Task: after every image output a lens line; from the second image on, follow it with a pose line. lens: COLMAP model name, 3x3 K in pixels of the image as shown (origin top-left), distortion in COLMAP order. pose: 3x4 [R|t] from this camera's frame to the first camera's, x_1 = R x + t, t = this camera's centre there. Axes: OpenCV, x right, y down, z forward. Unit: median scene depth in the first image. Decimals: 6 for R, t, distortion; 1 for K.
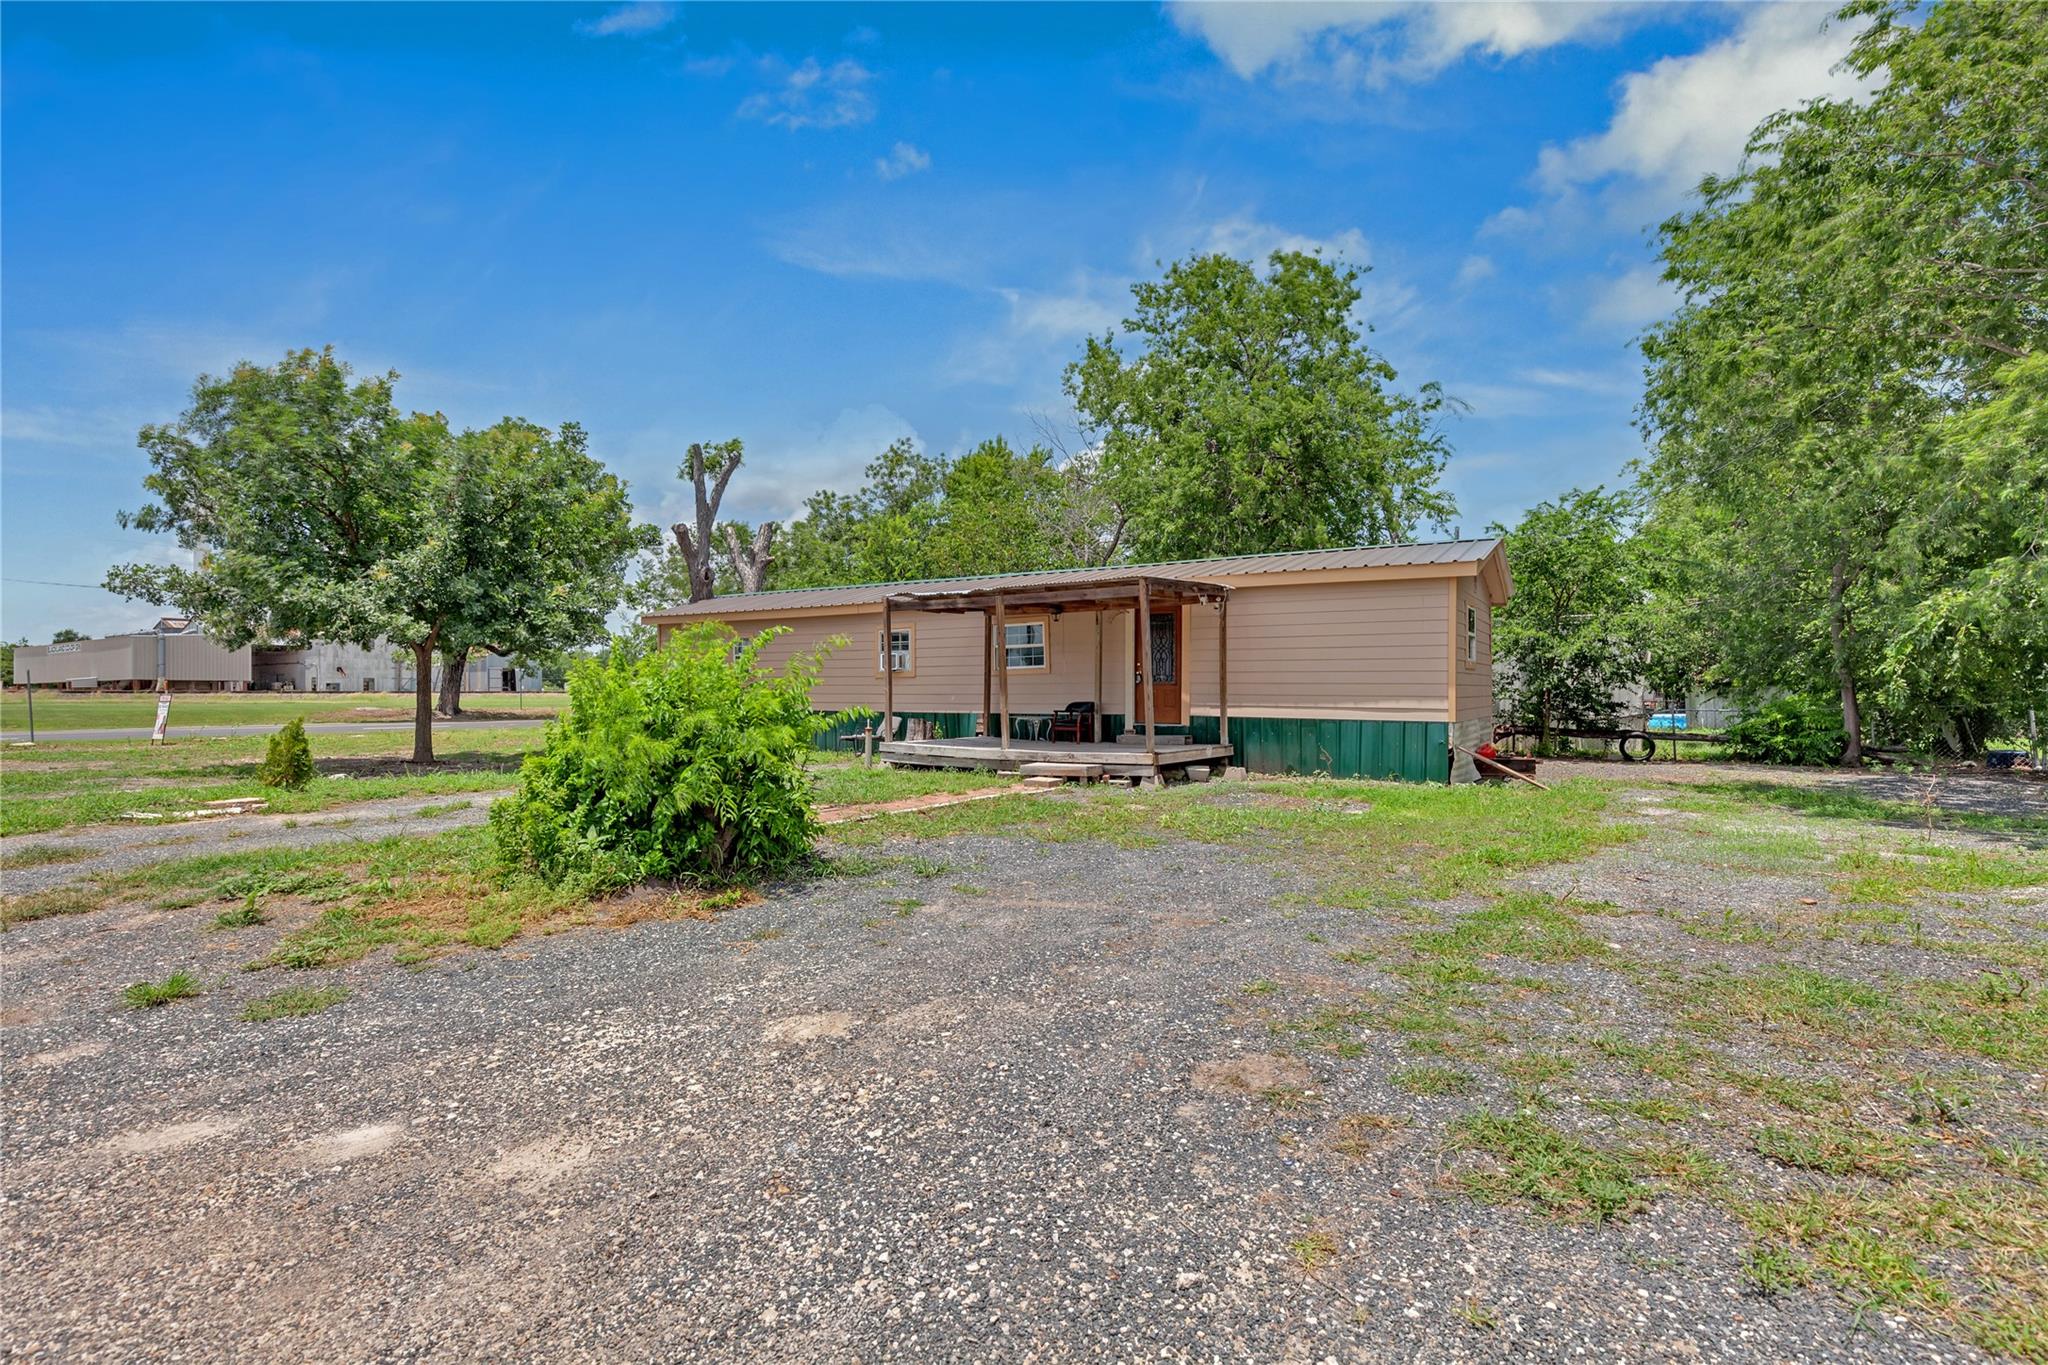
lens RADIAL K [[936.6, 0, 1022.4], [0, 936.6, 688.6], [0, 0, 1]] dist [0.005557, -0.000858]
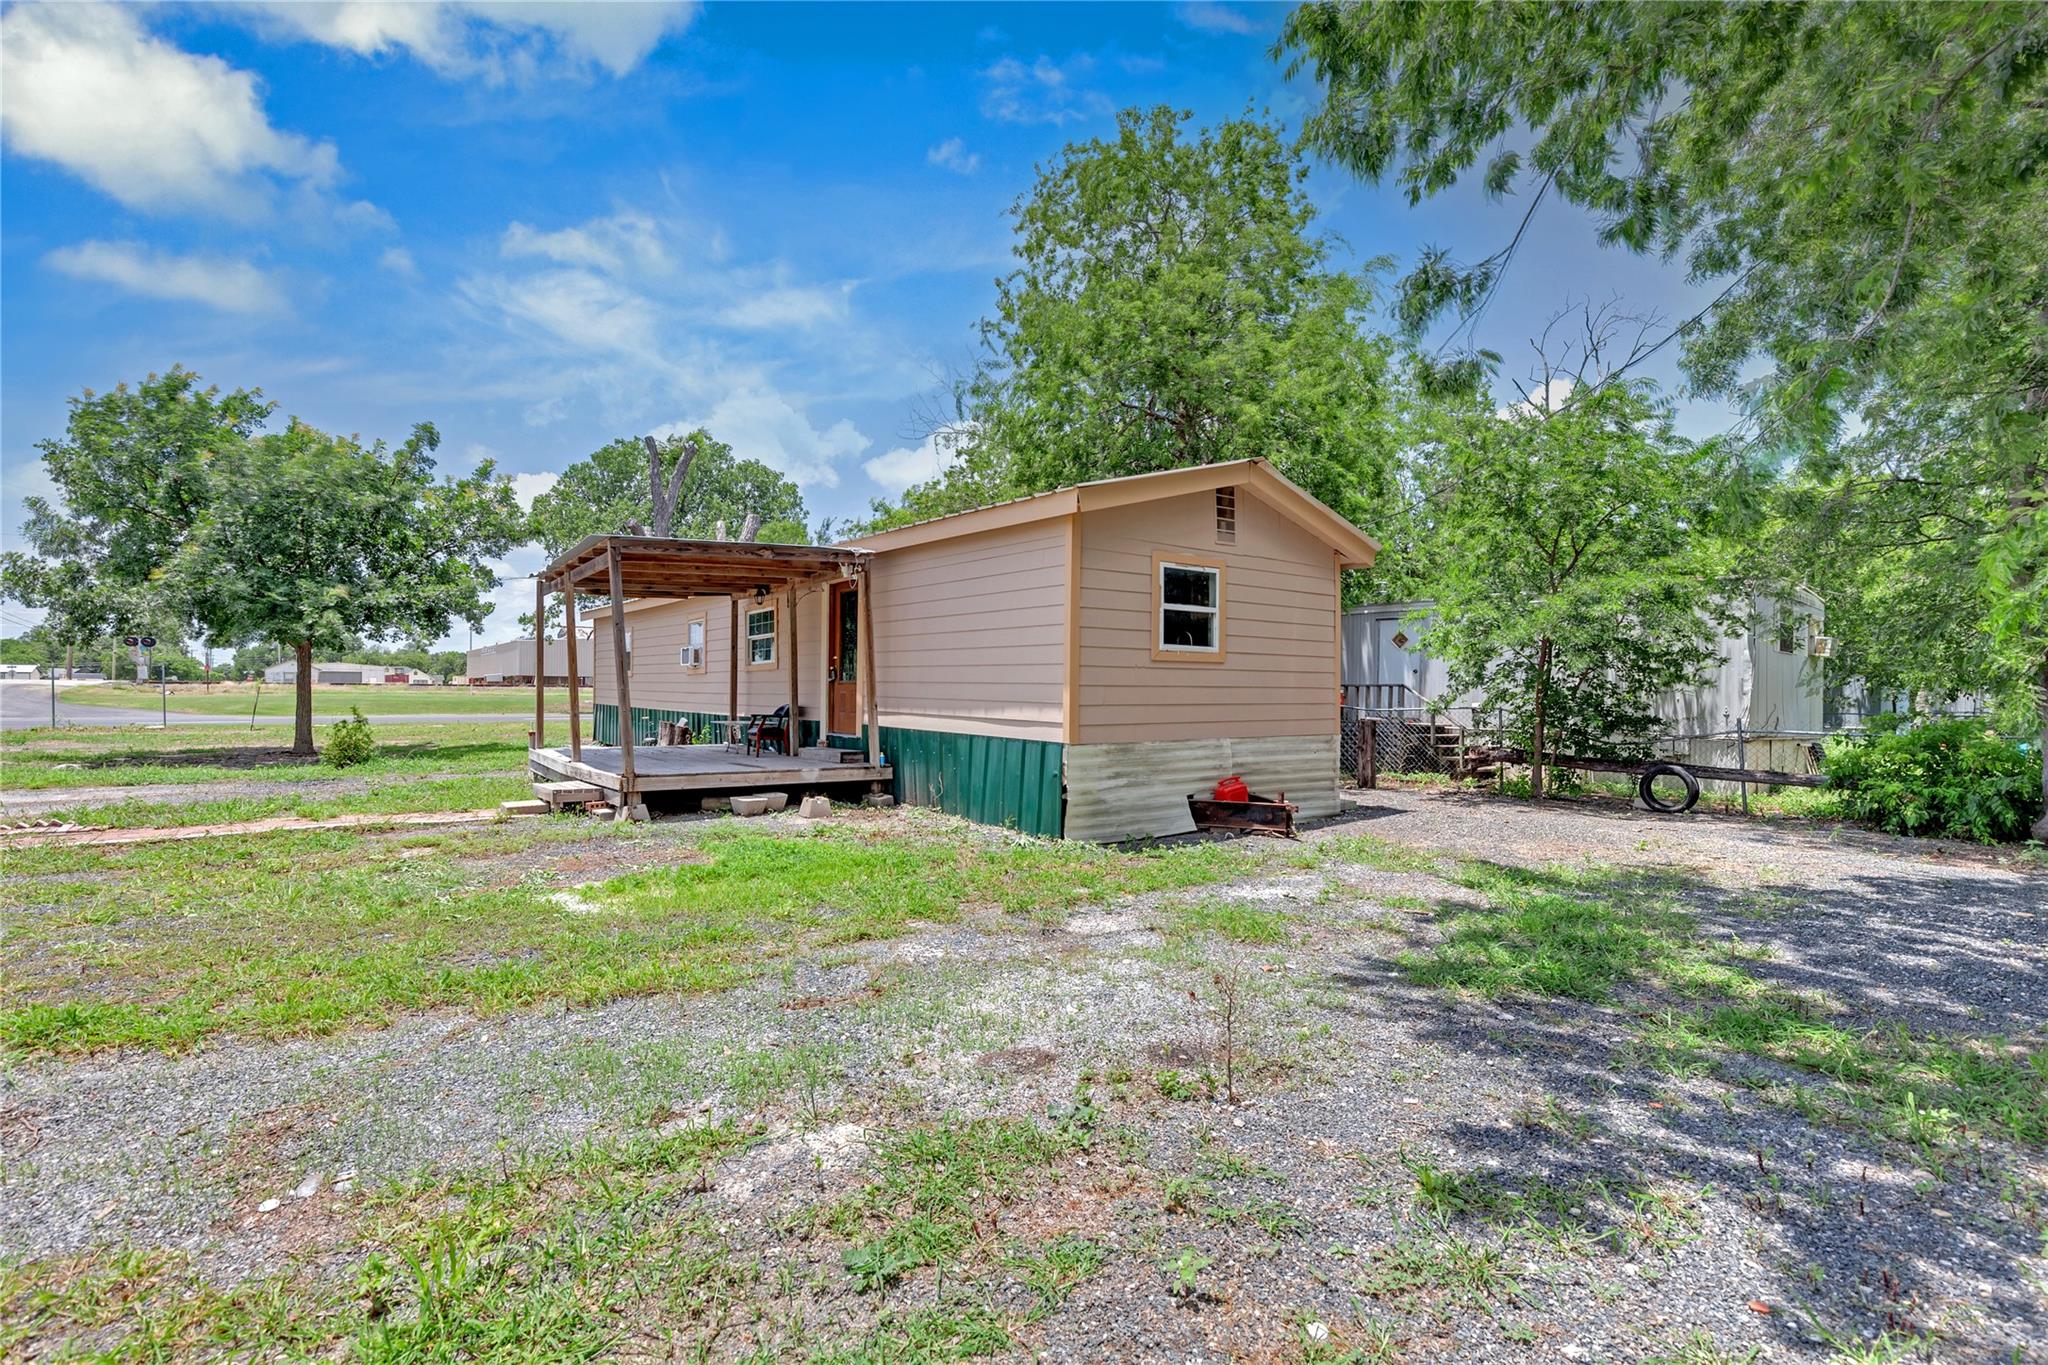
lens RADIAL K [[936.6, 0, 1003.4], [0, 936.6, 673.5], [0, 0, 1]] dist [0.005557, -0.000858]
pose [[0.939351, 0.002528, -0.342949, 0.452488], [-0.007622, 0.999880, -0.013506, -0.002219], [0.342874, 0.015301, 0.939257, 0.267683]]
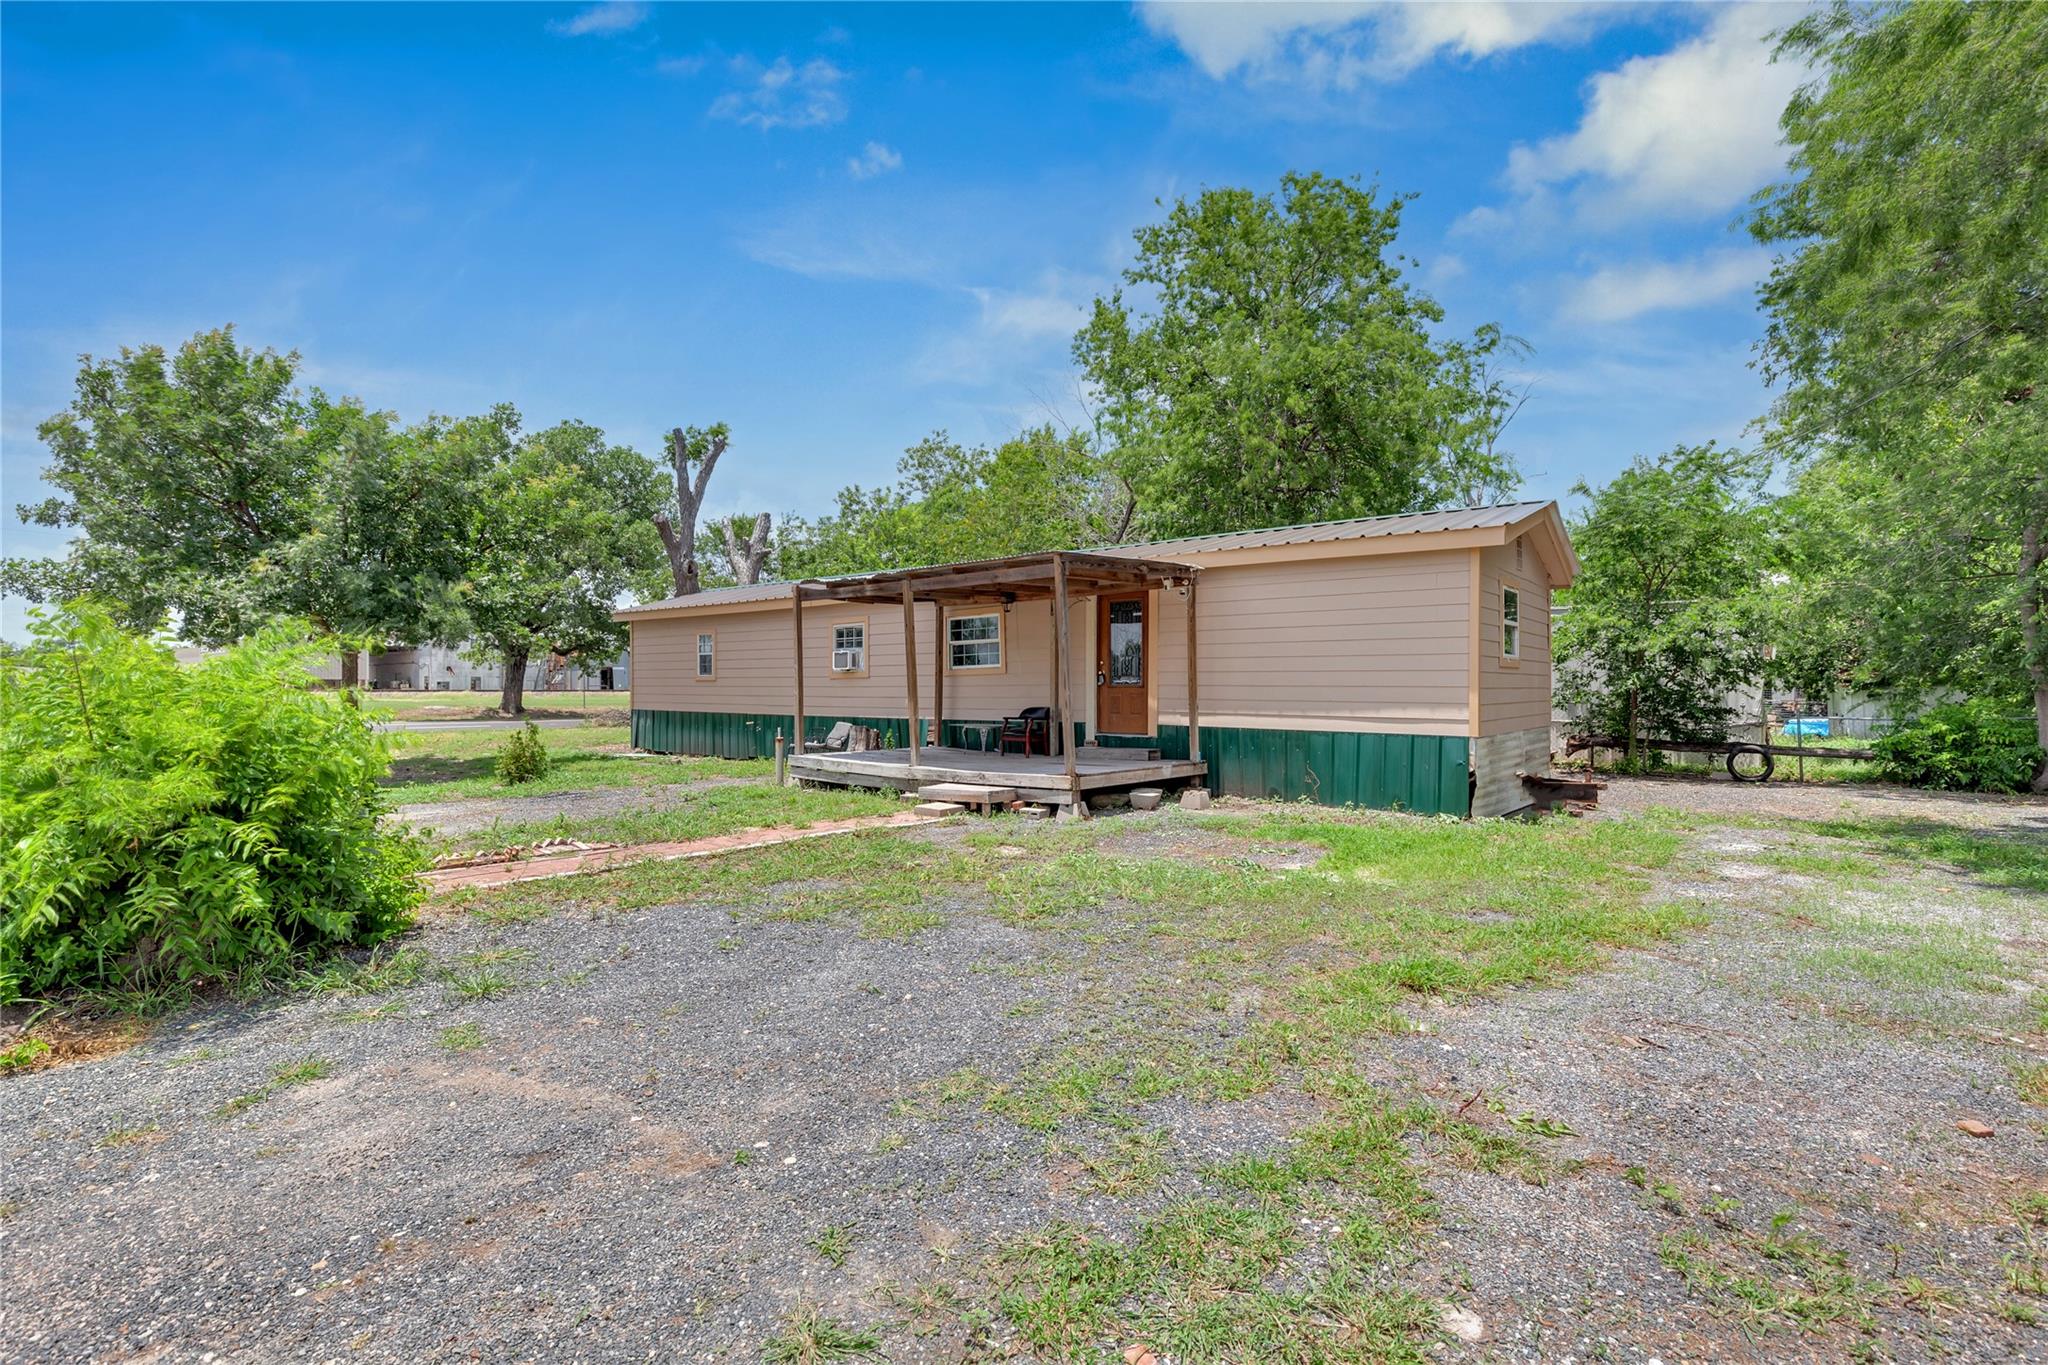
lens RADIAL K [[936.6, 0, 1016.7], [0, 936.6, 686.3], [0, 0, 1]] dist [0.005557, -0.000858]
pose [[0.994334, -0.000555, -0.106297, 0.118464], [0.000592, 1.000000, 0.000313, -0.004415], [0.106297, -0.000374, 0.994334, 0.138445]]
